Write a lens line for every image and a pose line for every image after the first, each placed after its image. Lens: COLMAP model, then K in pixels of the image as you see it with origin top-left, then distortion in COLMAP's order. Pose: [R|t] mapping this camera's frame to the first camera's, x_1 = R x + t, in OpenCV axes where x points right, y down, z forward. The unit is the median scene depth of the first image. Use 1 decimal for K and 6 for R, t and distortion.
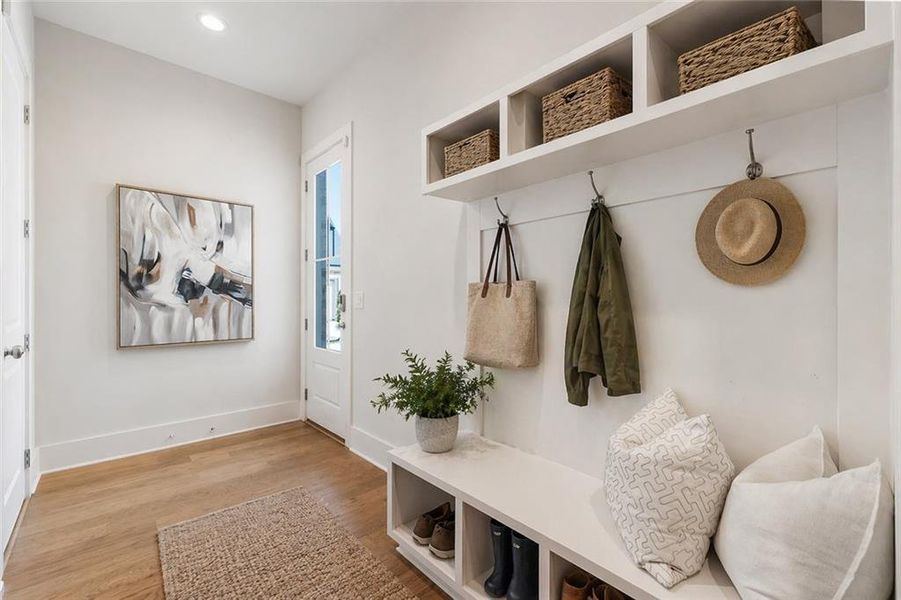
lens RADIAL K [[379.2, 0, 458.7], [0, 379.2, 293.1], [0, 0, 1]] dist [0.000354, 0.000939]
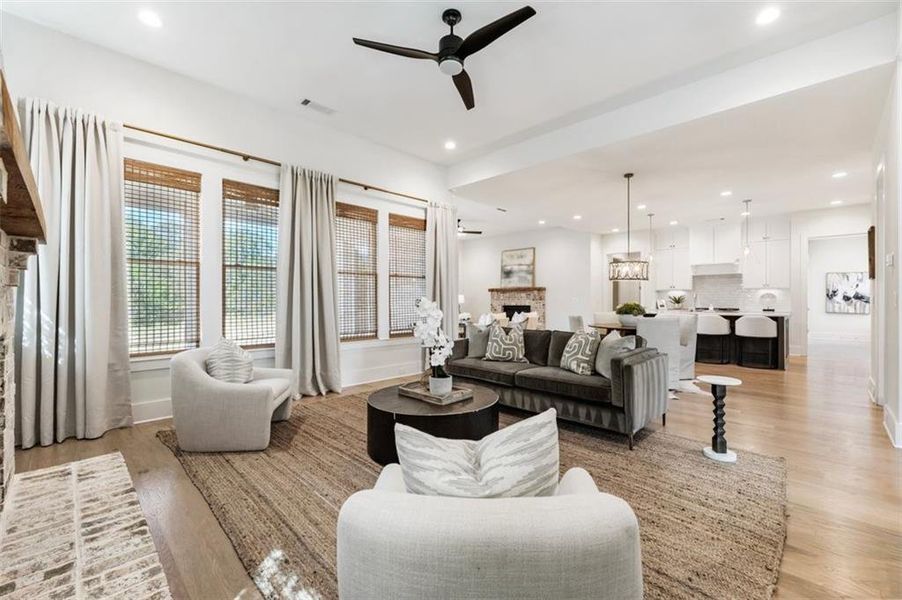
lens RADIAL K [[379.6, 0, 449.9], [0, 379.6, 300.6], [0, 0, 1]] dist [0.000354, 0.000939]
pose [[0.031939, 0.010935, -0.999430, 2.826403], [-0.005676, 0.999926, 0.010759, -0.005215], [0.999474, 0.005329, 0.031999, -2.934342]]
